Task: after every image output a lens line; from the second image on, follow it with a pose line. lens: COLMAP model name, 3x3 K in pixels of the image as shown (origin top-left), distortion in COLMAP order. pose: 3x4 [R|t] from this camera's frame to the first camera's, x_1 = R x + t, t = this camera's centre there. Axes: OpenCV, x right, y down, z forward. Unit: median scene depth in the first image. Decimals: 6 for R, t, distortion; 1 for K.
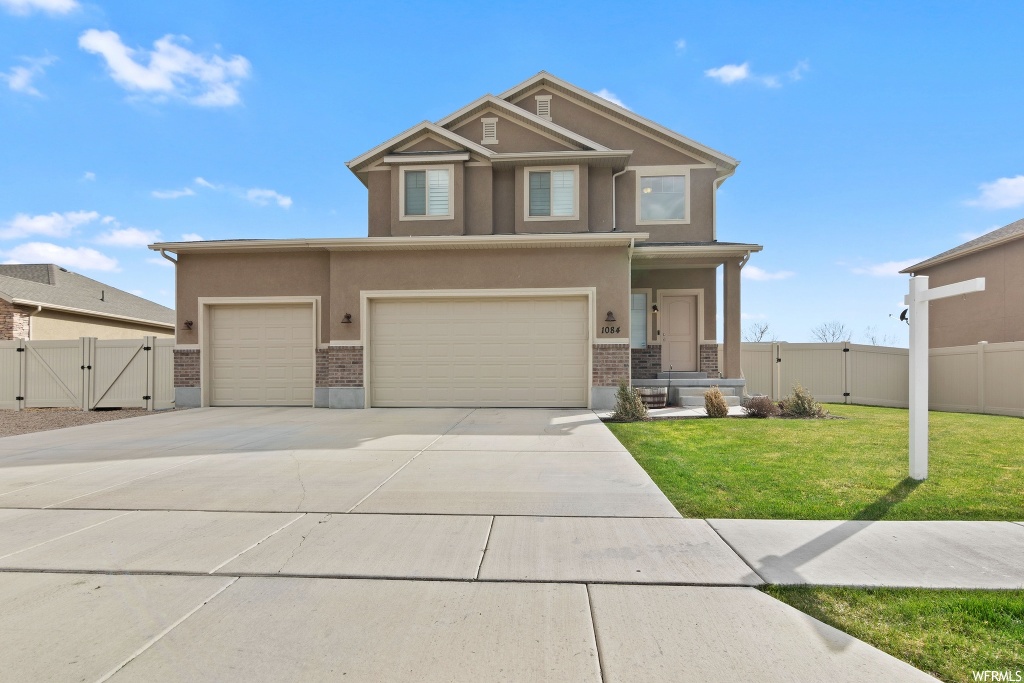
lens RADIAL K [[540.4, 0, 511.6], [0, 540.4, 376.7], [0, 0, 1]] dist [0.000483, 0.000168]
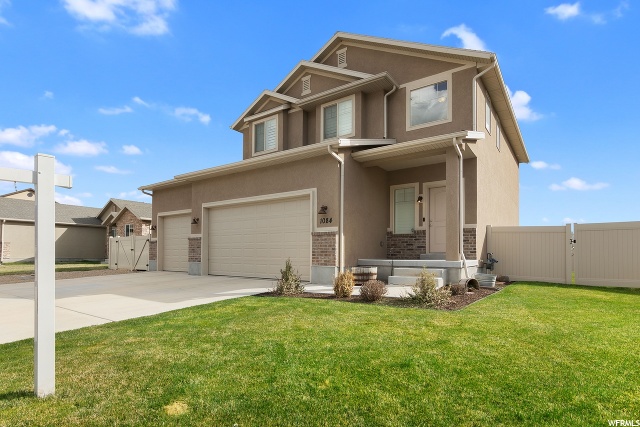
lens RADIAL K [[333.4, 0, 320.7], [0, 333.4, 247.1], [0, 0, 1]] dist [-0.002262, -0.000359]
pose [[0.852231, -0.003598, -0.523153, 0.470568], [-0.003488, 0.999915, -0.012560, -0.012571], [0.523154, 0.012529, 0.852146, 0.275857]]
